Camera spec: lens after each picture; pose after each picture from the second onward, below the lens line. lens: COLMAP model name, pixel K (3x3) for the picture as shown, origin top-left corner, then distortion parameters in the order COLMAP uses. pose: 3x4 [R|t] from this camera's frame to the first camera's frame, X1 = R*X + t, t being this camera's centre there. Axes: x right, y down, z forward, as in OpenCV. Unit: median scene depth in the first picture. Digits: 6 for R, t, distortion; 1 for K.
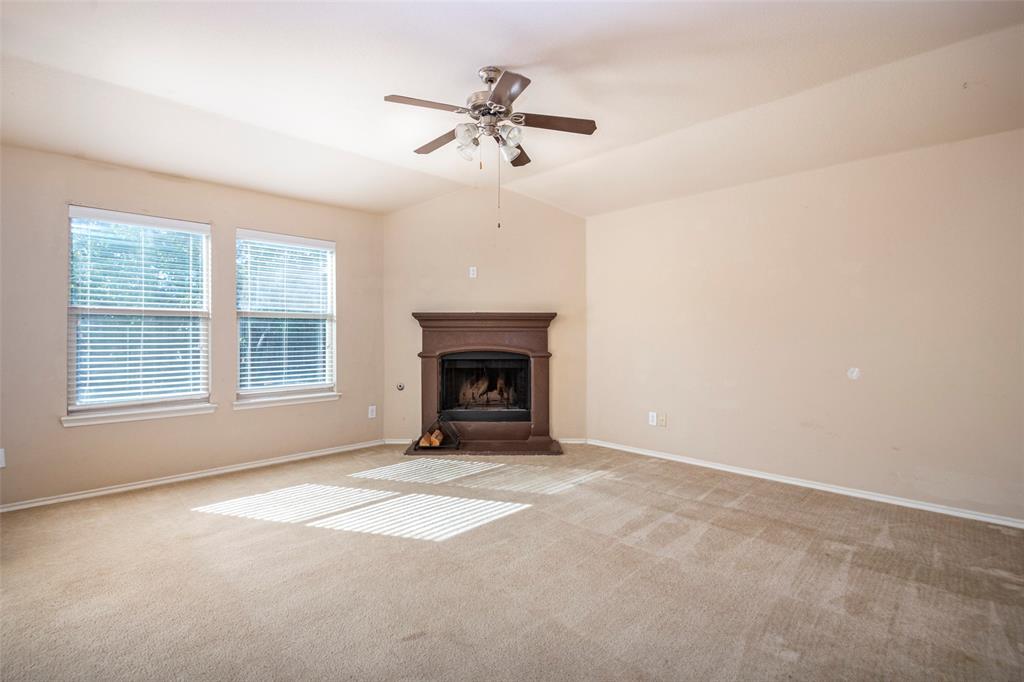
lens RADIAL K [[470.3, 0, 515.3], [0, 470.3, 331.6], [0, 0, 1]] dist [-0.041268, -0.000477]
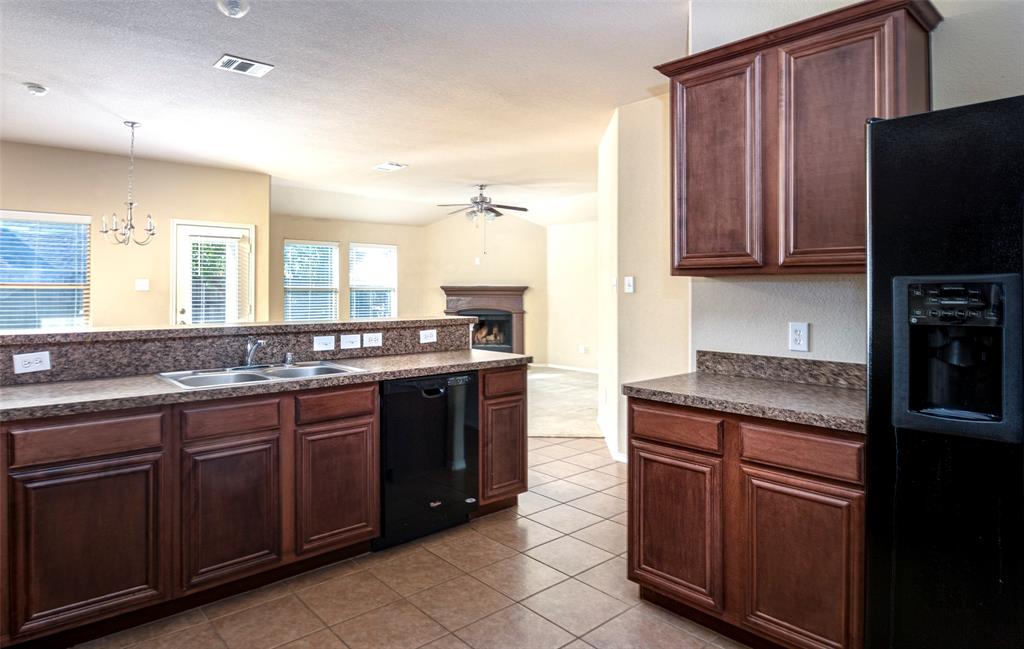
lens RADIAL K [[591.6, 0, 490.1], [0, 591.6, 284.9], [0, 0, 1]] dist [-0.015550, -0.000876]
pose [[0.995903, -0.000739, -0.090425, 0.141866], [-0.000147, 0.999952, -0.009788, -0.024094], [0.090428, 0.009761, 0.995855, -1.052091]]
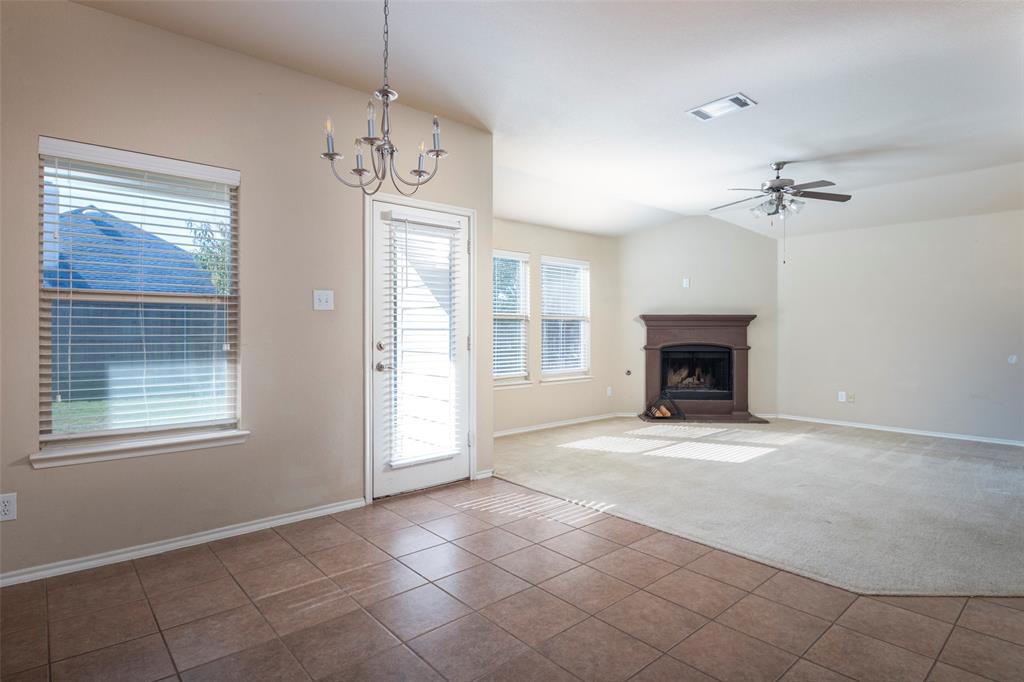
lens RADIAL K [[522.2, 0, 512.0], [0, 522.2, 341.0], [0, 0, 1]] dist [-0.028546, -0.001012]
pose [[0.996474, 0.001364, -0.083894, -0.450417], [0.000395, 0.999781, 0.020945, 0.001395], [0.083904, -0.020904, 0.996255, -0.458578]]
